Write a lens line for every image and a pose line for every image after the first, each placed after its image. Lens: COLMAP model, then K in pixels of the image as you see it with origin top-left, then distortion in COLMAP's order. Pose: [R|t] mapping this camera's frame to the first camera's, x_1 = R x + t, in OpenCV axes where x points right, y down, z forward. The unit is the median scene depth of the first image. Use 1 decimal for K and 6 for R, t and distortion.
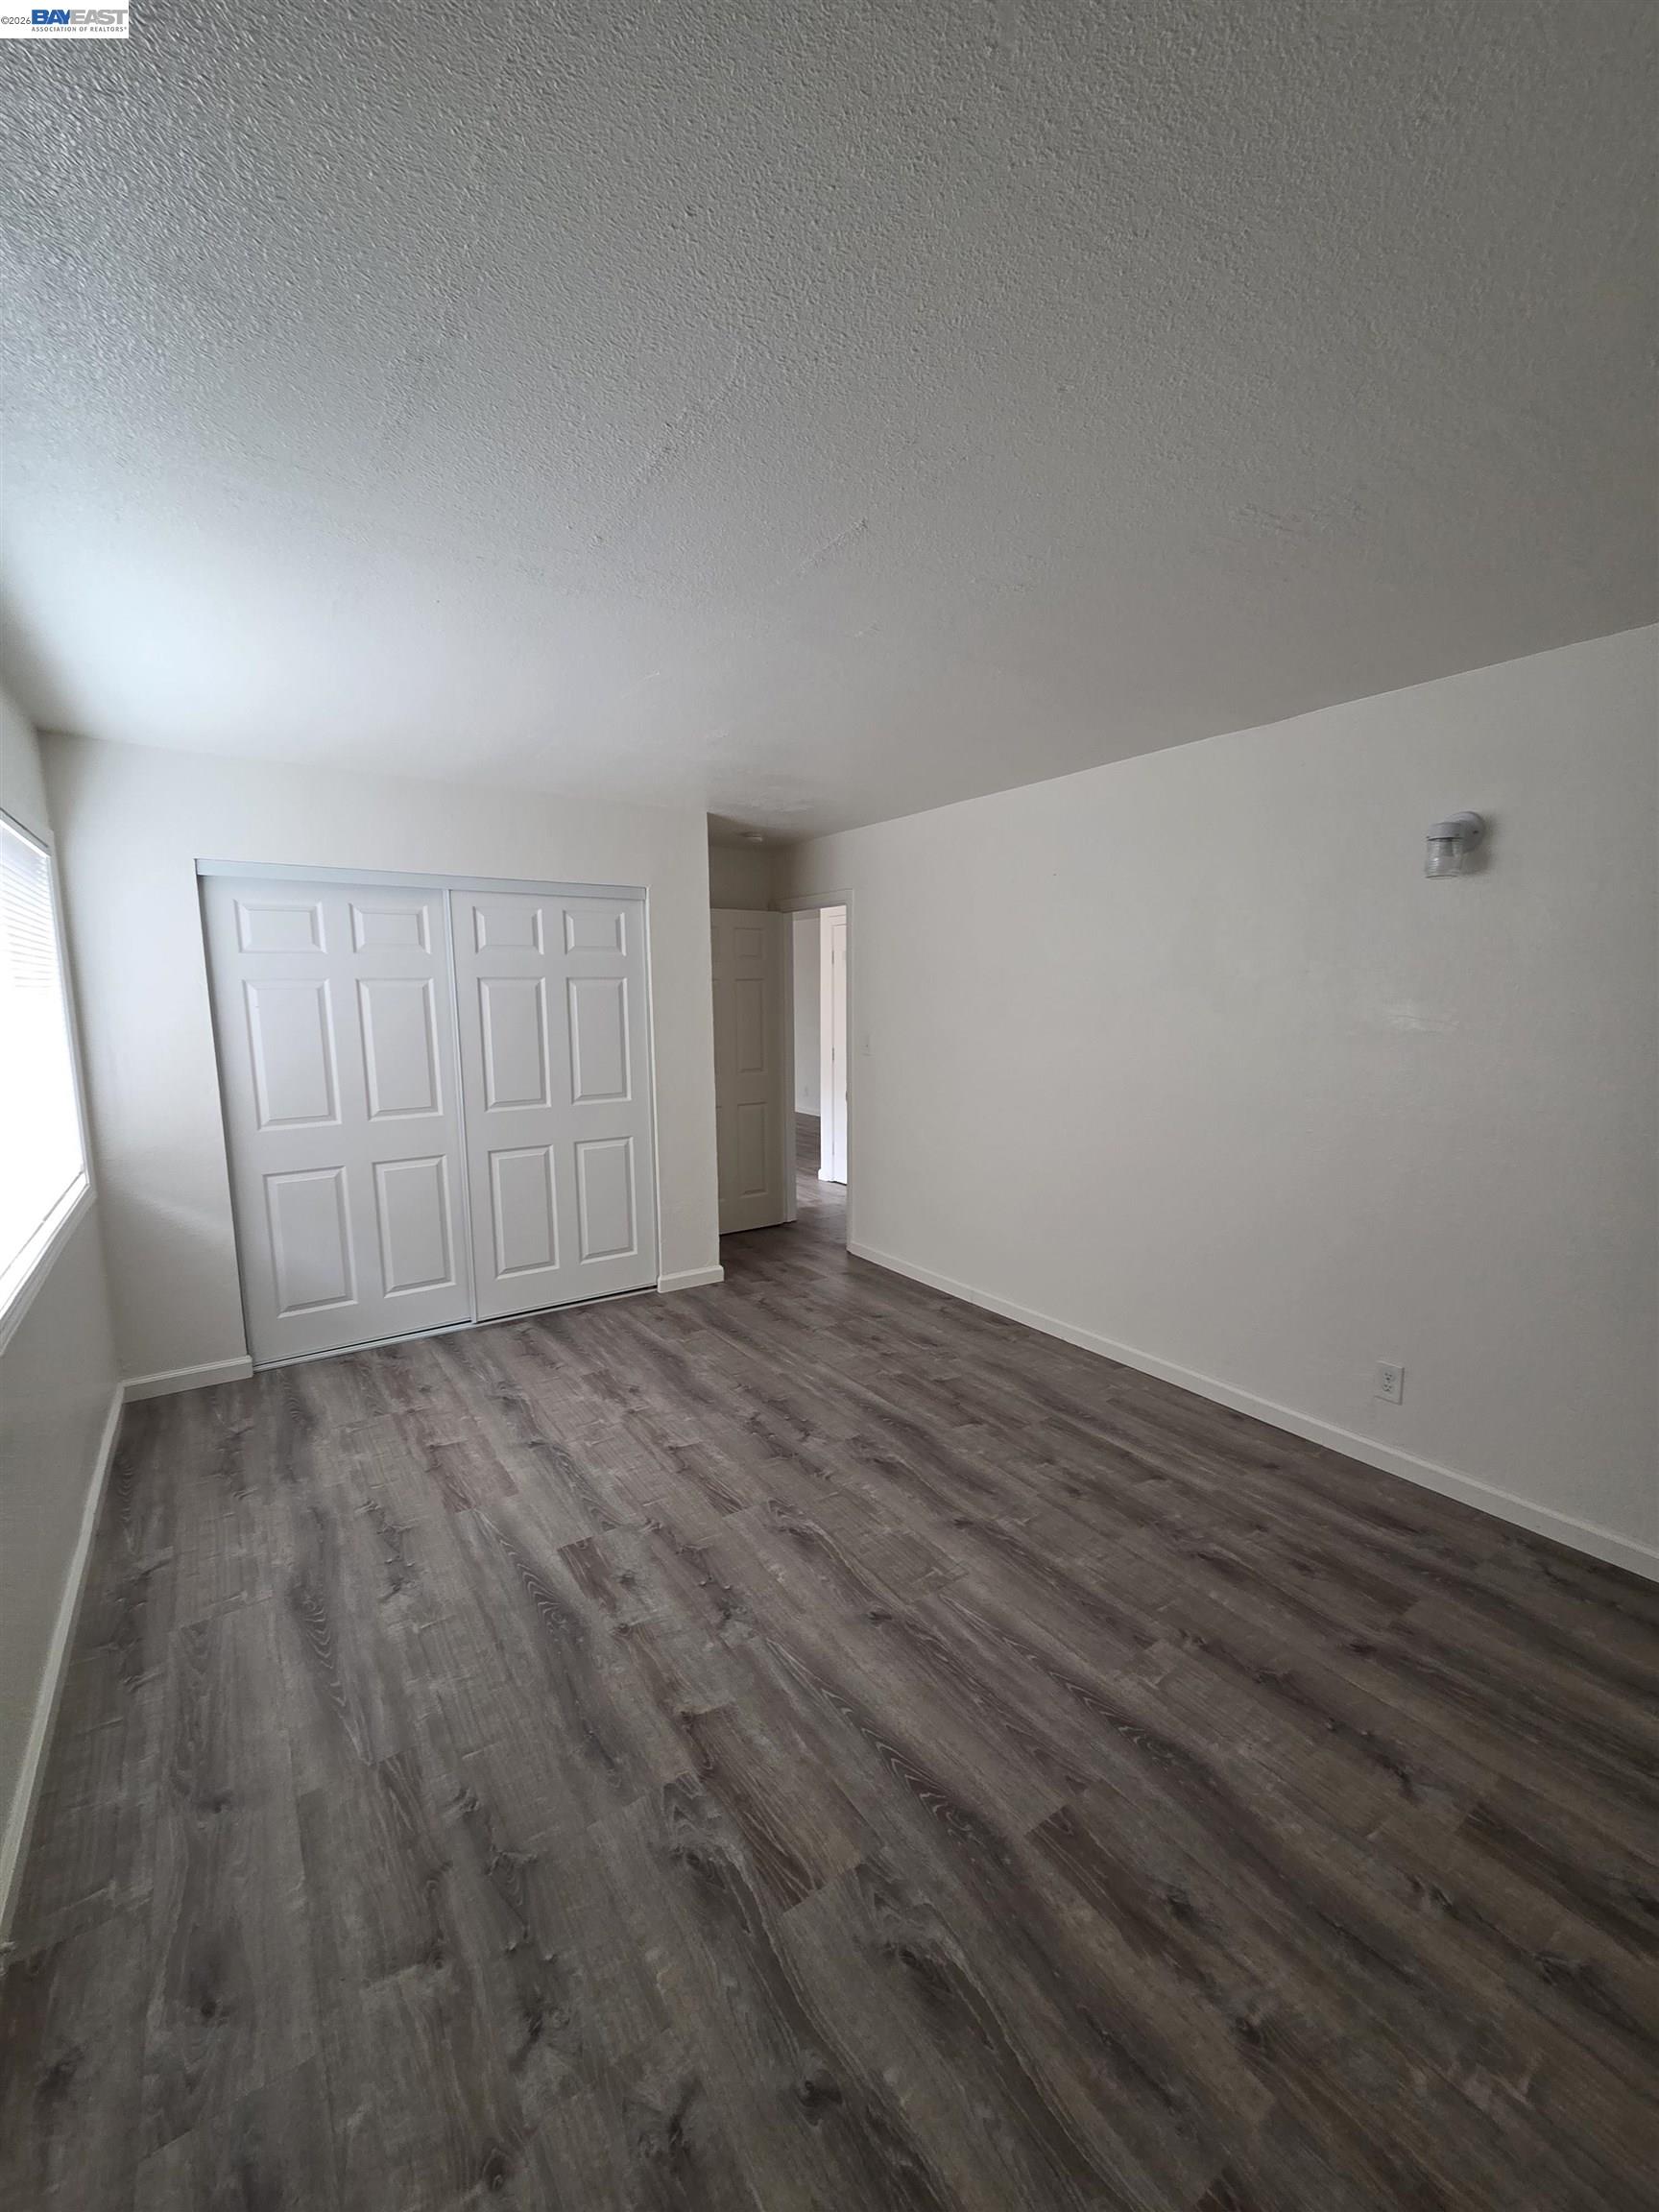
lens RADIAL K [[893.9, 0, 827.1], [0, 893.9, 1113.2], [0, 0, 1]] dist [0.001528, -0.000394]
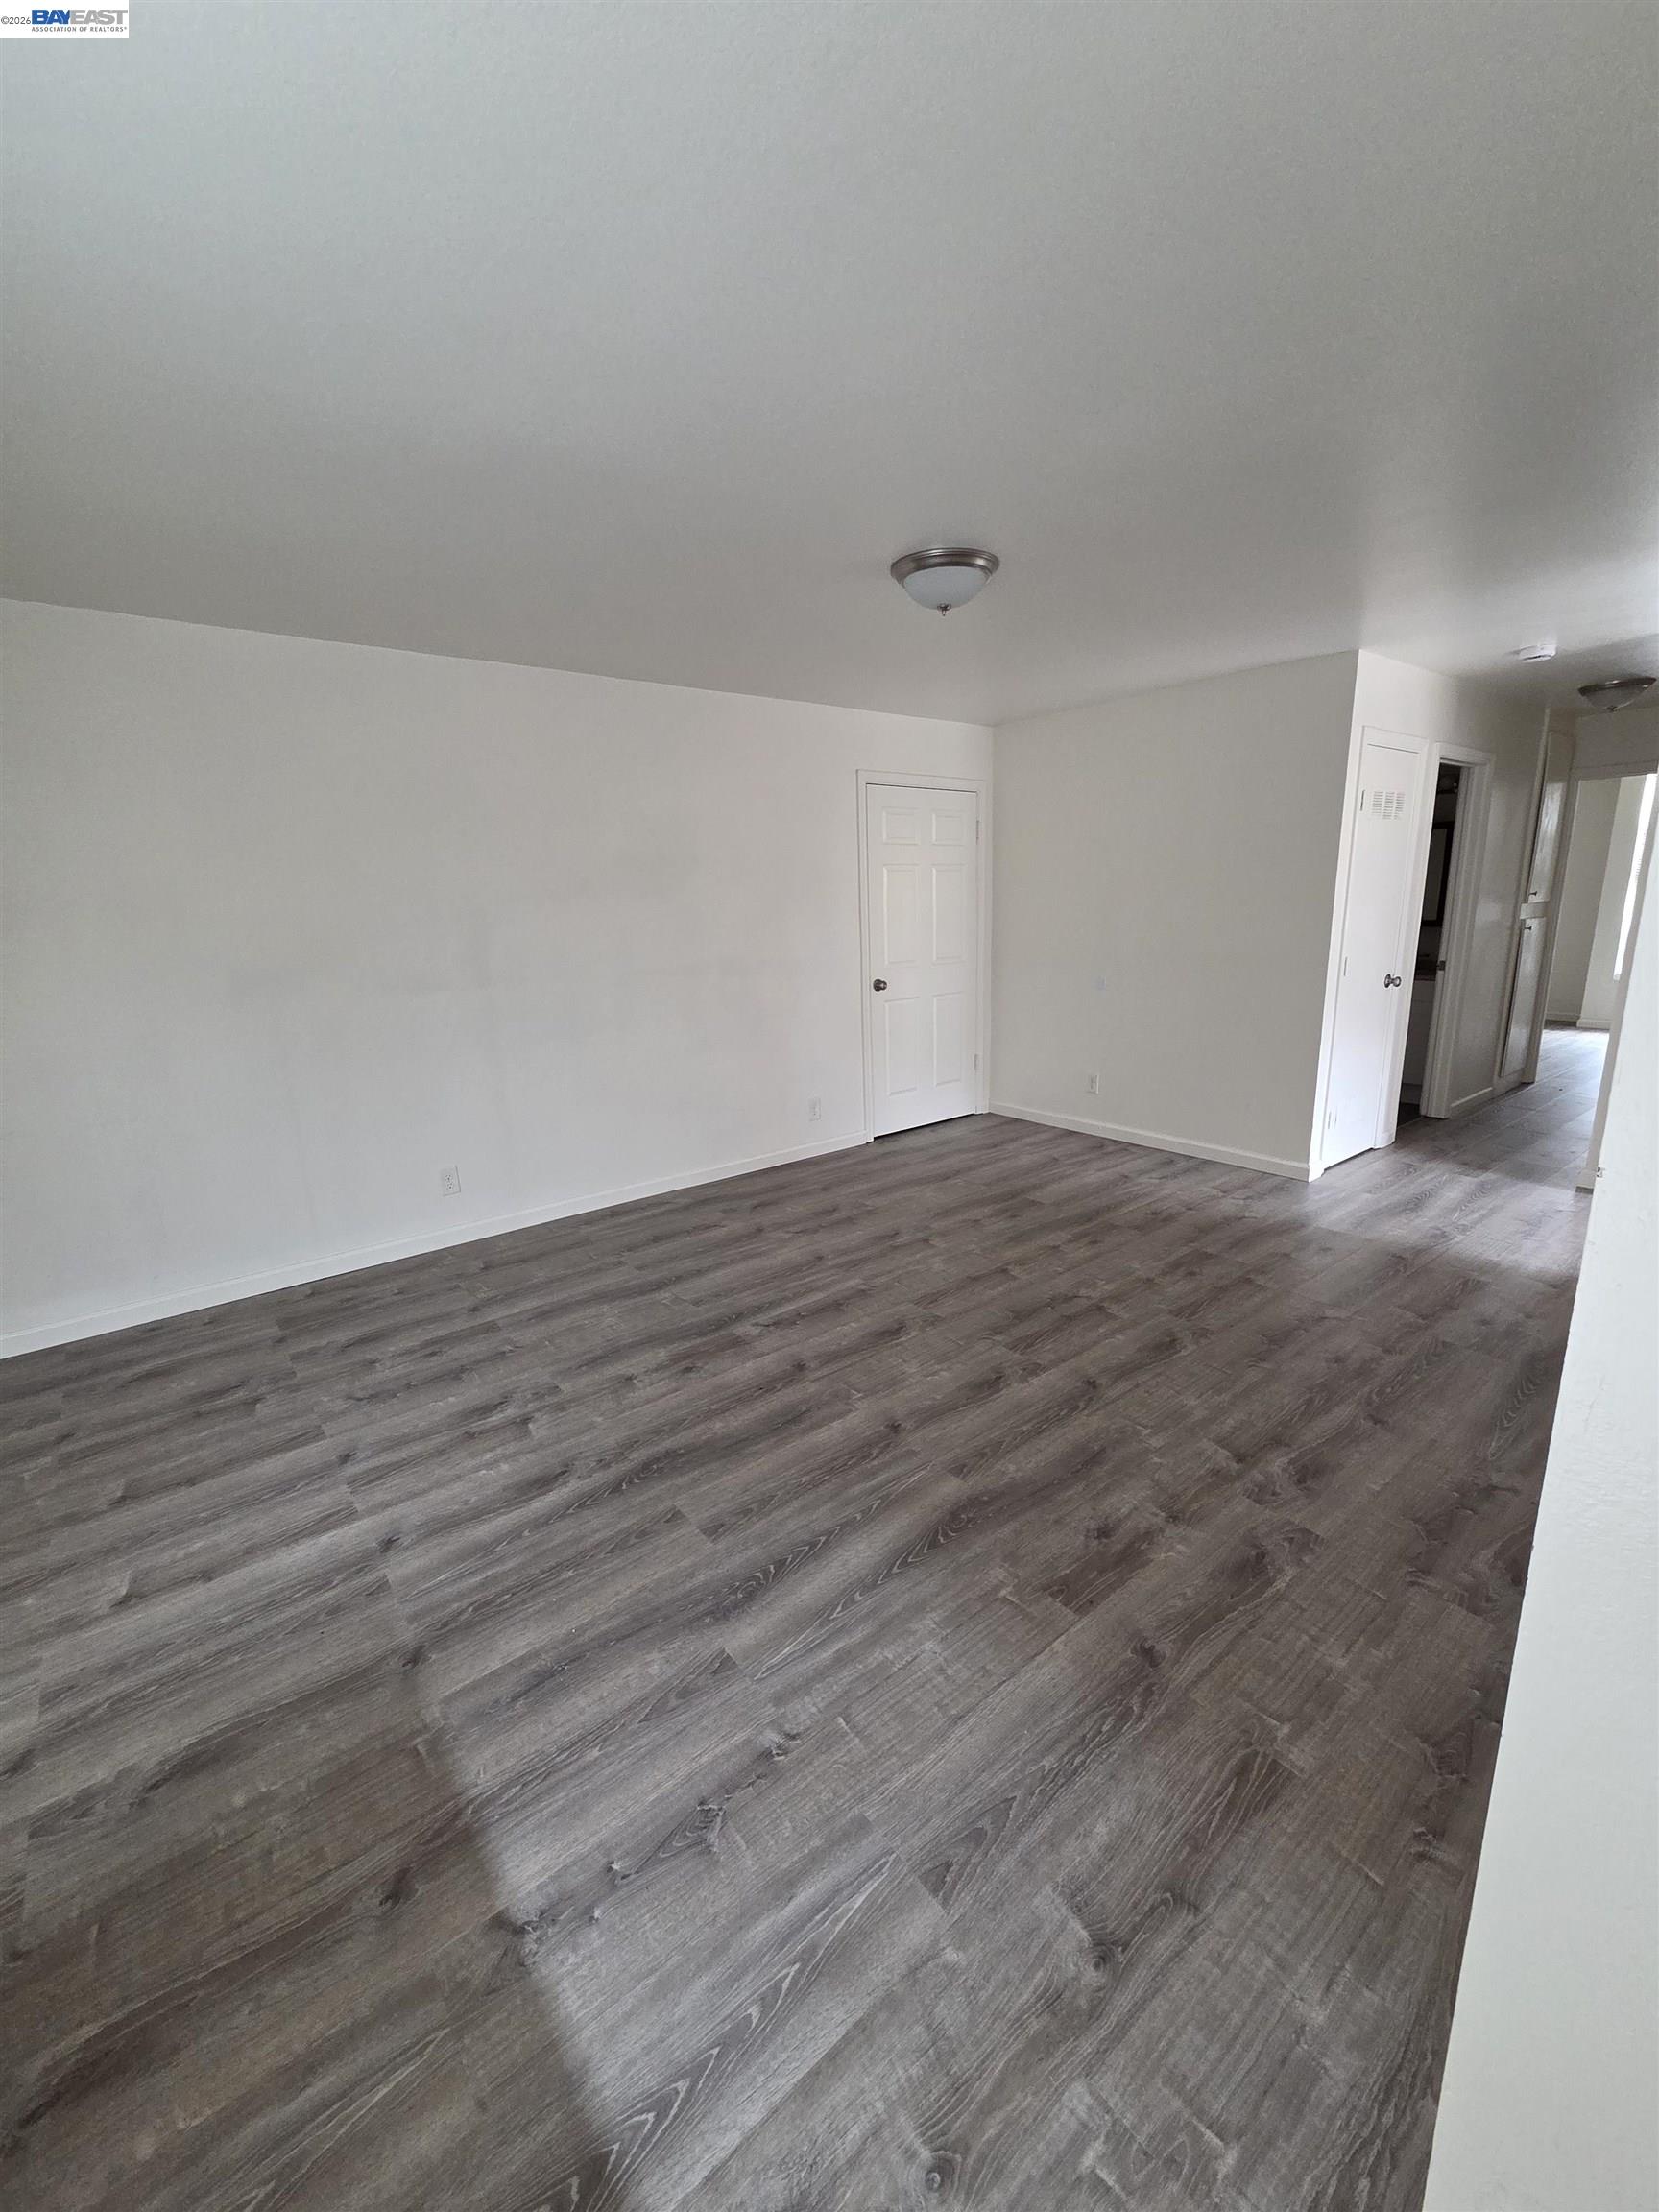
lens RADIAL K [[893.9, 0, 835.2], [0, 893.9, 1097.2], [0, 0, 1]] dist [0.001528, -0.000394]
pose [[-0.071454, -0.206272, 0.975882, -0.605280], [0.175150, 0.960586, 0.215864, -0.109749], [-0.981945, 0.186350, -0.032509, 1.004322]]
